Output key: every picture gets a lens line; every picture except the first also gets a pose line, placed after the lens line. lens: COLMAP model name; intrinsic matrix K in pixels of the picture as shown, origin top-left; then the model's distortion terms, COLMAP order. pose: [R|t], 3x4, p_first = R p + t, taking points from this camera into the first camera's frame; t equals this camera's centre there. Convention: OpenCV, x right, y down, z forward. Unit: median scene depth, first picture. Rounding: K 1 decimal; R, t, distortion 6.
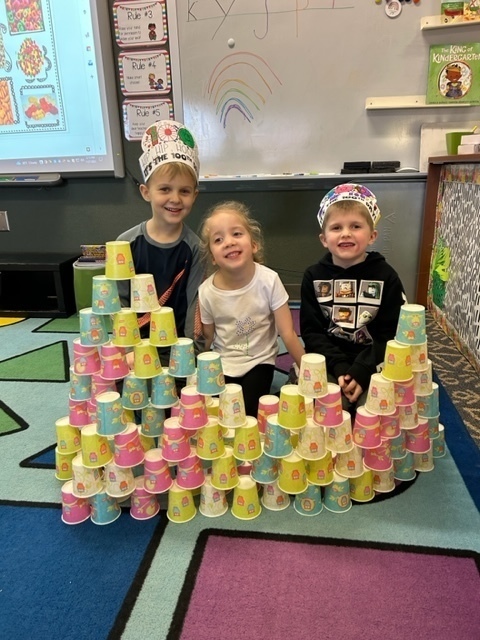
lens RADIAL K [[484.7, 0, 240.8], [0, 484.7, 323.3], [0, 0, 1]] dist [0.035224, -0.023369]
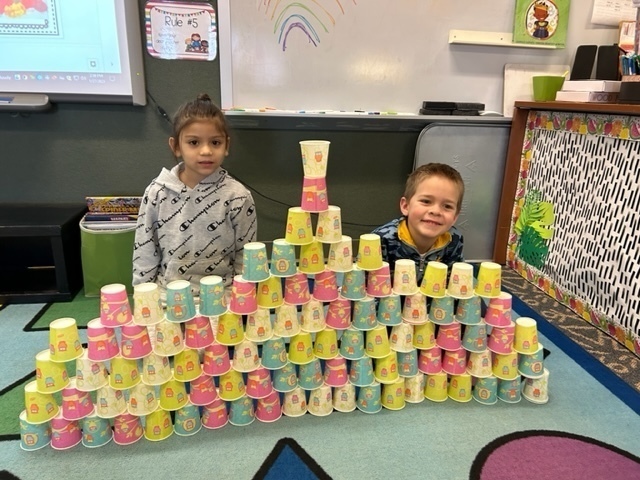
lens RADIAL K [[484.7, 0, 323.7], [0, 484.7, 241.6], [0, 0, 1]] dist [0.035224, -0.023369]
pose [[0.958335, -0.031545, 0.283900, -0.216698], [0.035579, 0.999326, -0.009064, -0.081589], [-0.283422, 0.018788, 0.958811, 0.230853]]
